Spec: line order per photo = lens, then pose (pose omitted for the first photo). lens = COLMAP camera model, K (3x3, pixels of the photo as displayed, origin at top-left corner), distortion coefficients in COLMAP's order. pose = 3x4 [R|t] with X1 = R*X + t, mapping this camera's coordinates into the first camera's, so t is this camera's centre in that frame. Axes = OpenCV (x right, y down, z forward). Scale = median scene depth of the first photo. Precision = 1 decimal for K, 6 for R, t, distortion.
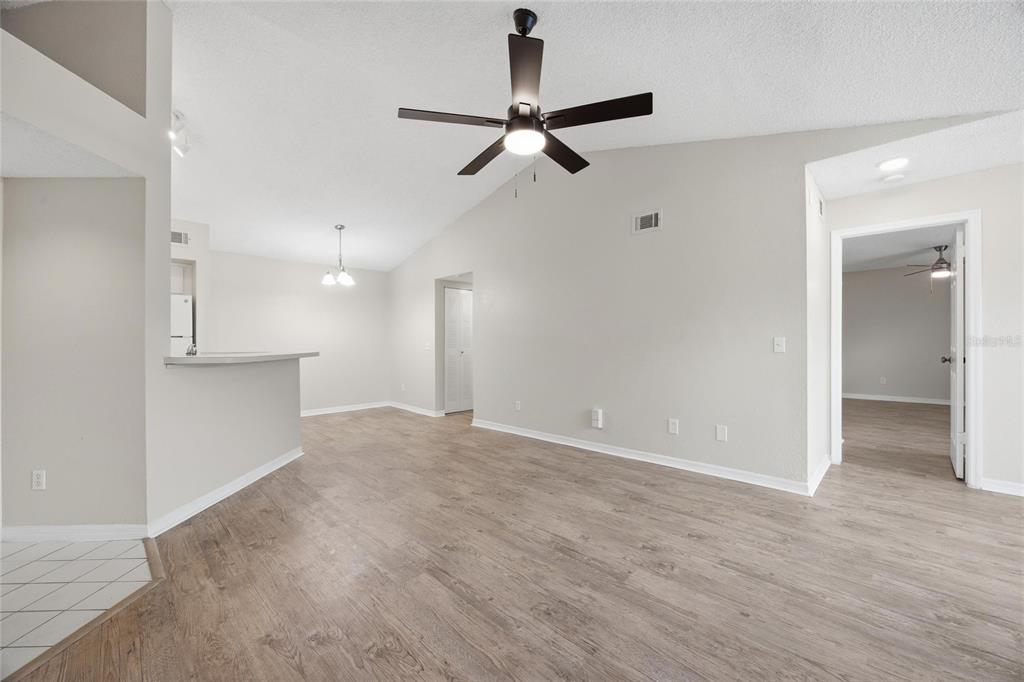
lens RADIAL K [[394.9, 0, 515.2], [0, 394.9, 343.4], [0, 0, 1]] dist [-0.015560, 0.001376]
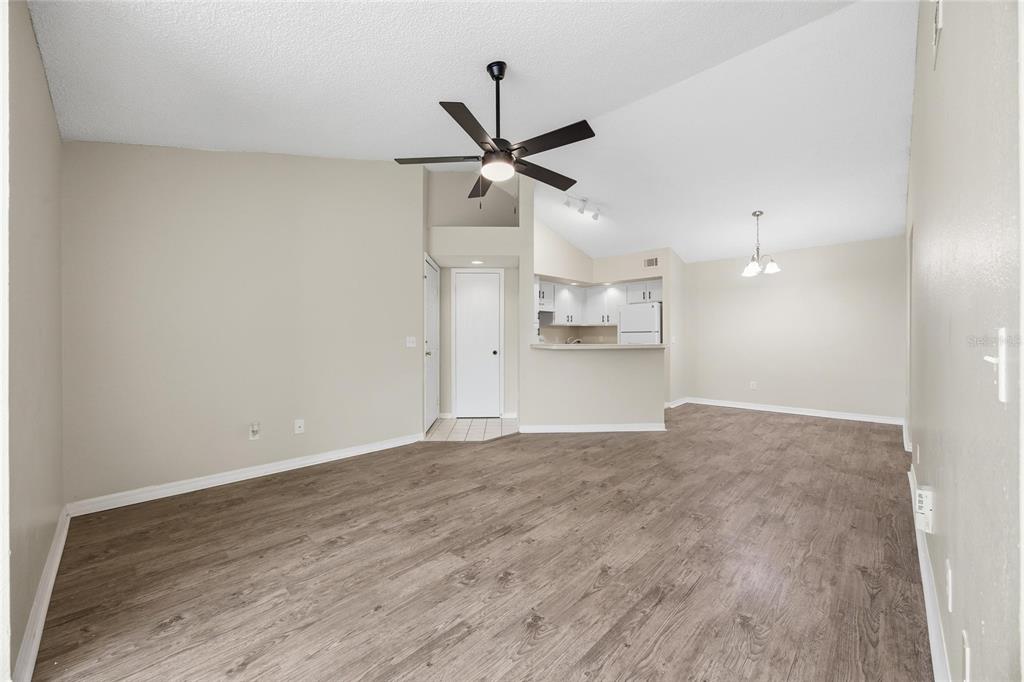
lens RADIAL K [[394.9, 0, 515.9], [0, 394.9, 334.3], [0, 0, 1]] dist [-0.015560, 0.001376]
pose [[0.008971, 0.000167, -0.999960, 1.138539], [0.007397, 0.999973, 0.000234, -0.017116], [0.999932, -0.007399, 0.008970, 0.954228]]
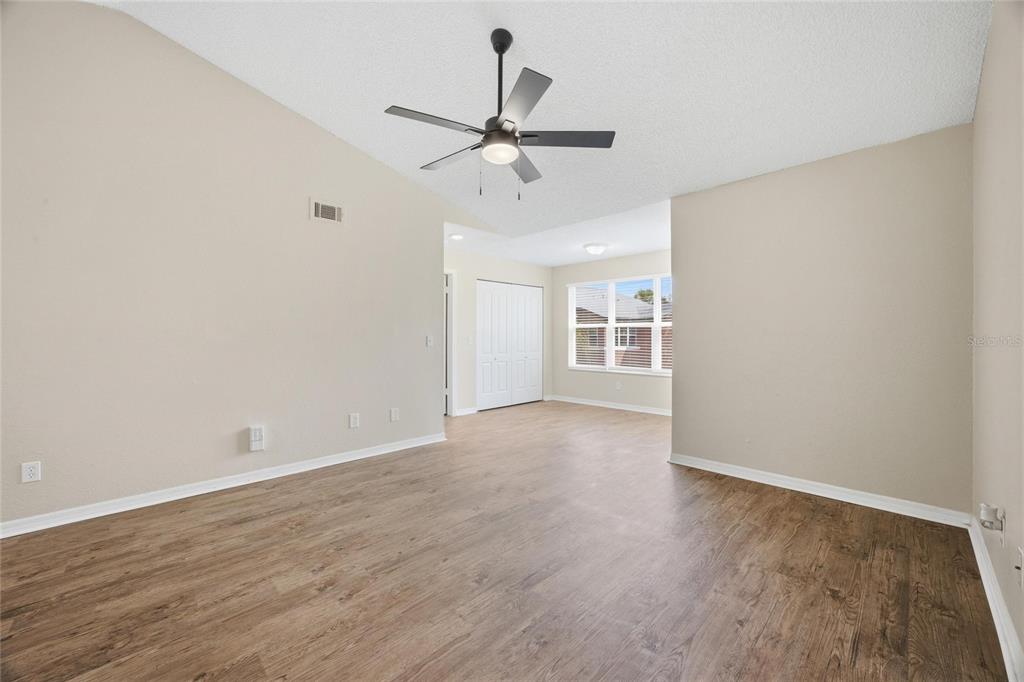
lens RADIAL K [[394.9, 0, 513.6], [0, 394.9, 342.6], [0, 0, 1]] dist [-0.015560, 0.001376]
pose [[0.018973, -0.006179, 0.999801, -0.967578], [0.001039, 0.999980, 0.006160, -0.000943], [-0.999819, 0.000922, 0.018979, 0.863257]]
